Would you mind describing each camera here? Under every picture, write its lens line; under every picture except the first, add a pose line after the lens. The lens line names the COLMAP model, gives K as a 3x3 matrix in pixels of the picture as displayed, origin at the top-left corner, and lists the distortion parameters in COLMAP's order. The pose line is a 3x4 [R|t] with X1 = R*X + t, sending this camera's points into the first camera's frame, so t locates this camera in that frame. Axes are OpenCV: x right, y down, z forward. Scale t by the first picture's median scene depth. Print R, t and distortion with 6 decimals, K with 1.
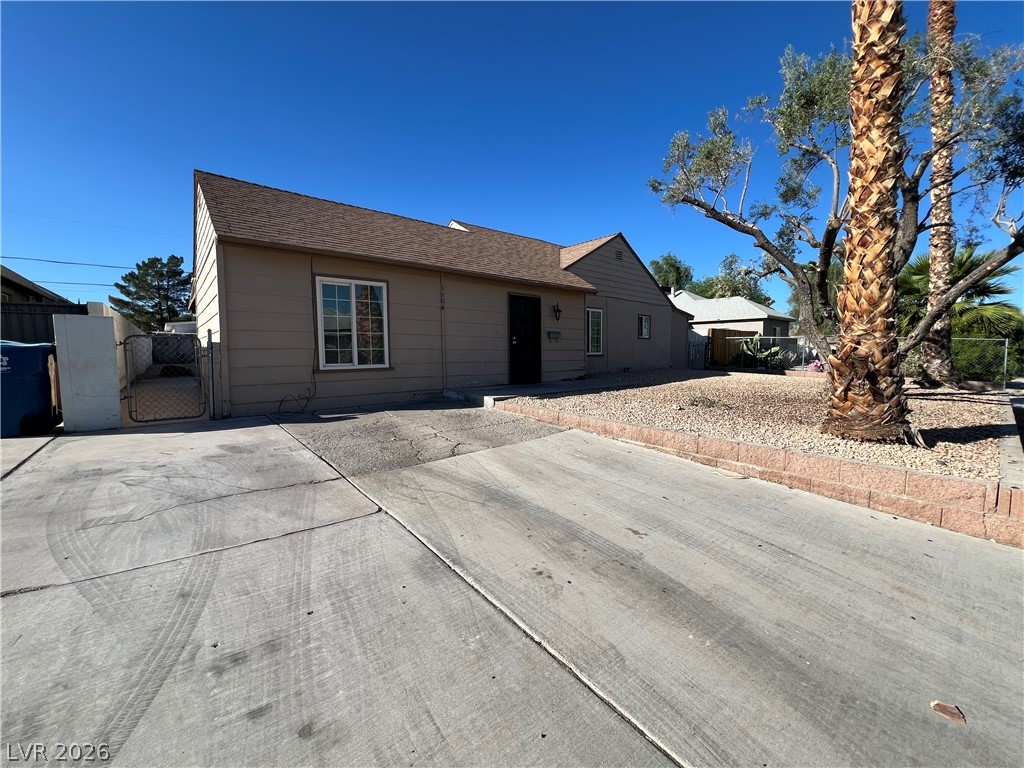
lens RADIAL K [[408.3, 0, 510.1], [0, 408.3, 379.7], [0, 0, 1]] dist [-0.003307, 0.000755]
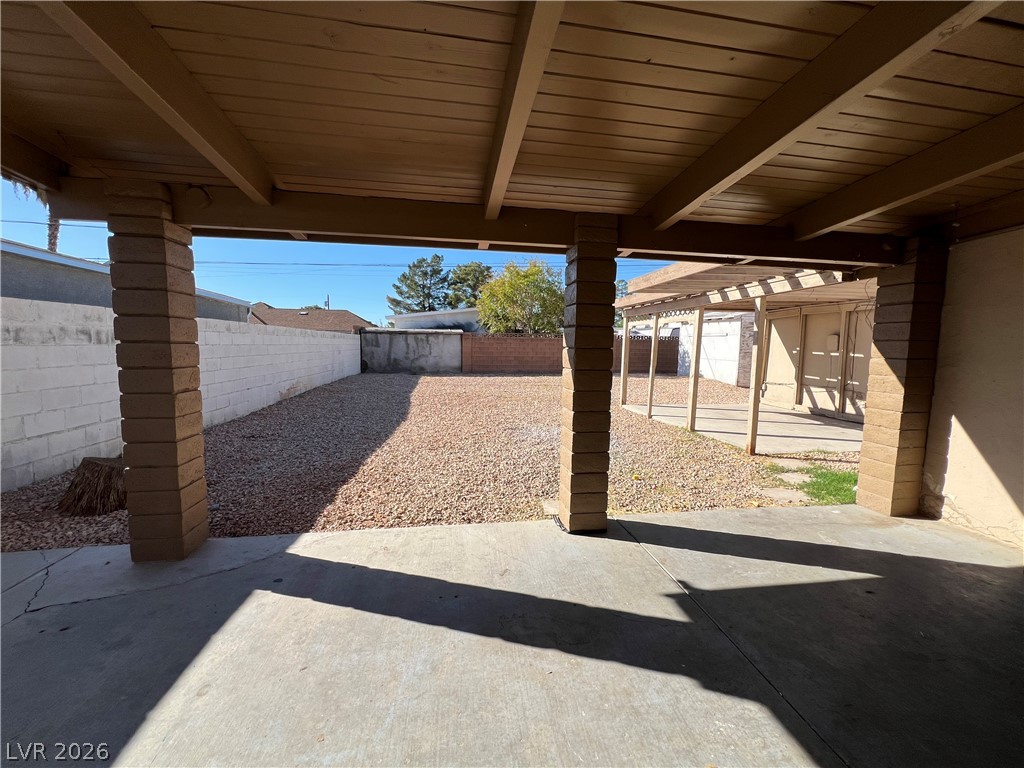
lens RADIAL K [[409.6, 0, 514.4], [0, 409.6, 378.3], [0, 0, 1]] dist [-0.003665, 0.000996]
pose [[0.861027, 0.057384, -0.505311, -0.859858], [-0.054833, 0.998297, 0.019936, -0.177411], [0.505594, 0.010542, 0.862707, 1.590876]]
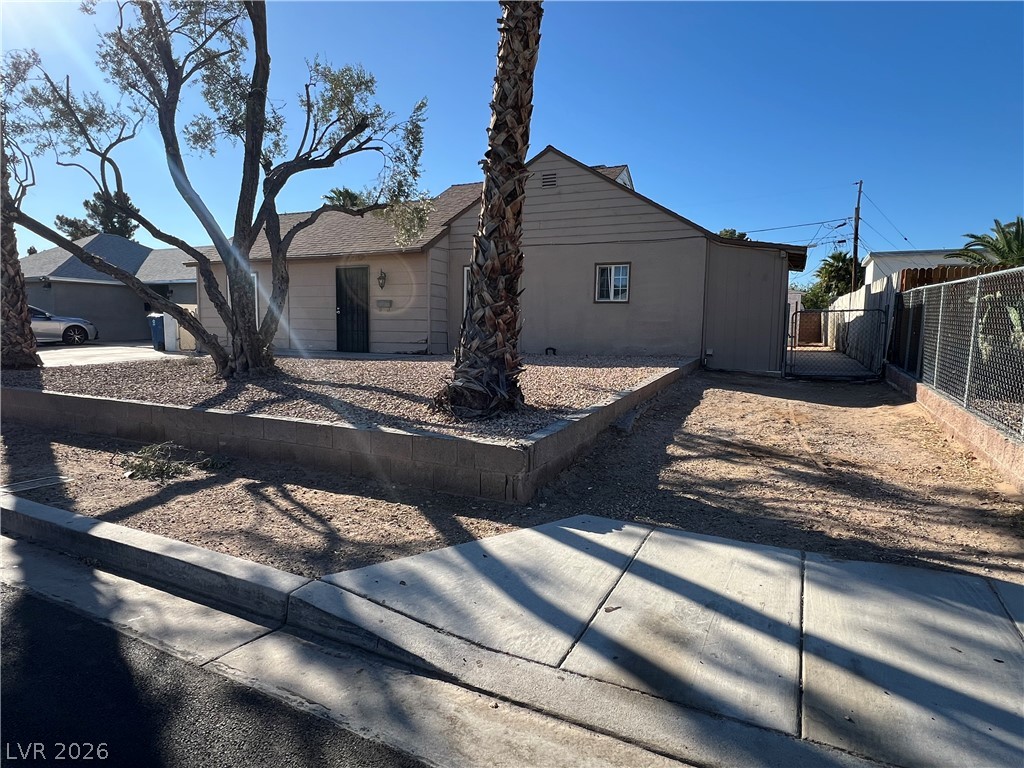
lens RADIAL K [[567.0, 0, 511.0], [0, 567.0, 386.4], [0, 0, 1]] dist [-0.000035, 0.000125]
pose [[0.391441, 0.102832, -0.914439, 1.912646], [-0.077180, 0.993904, 0.078729, -0.060231], [0.916961, 0.039759, 0.396991, 0.994545]]
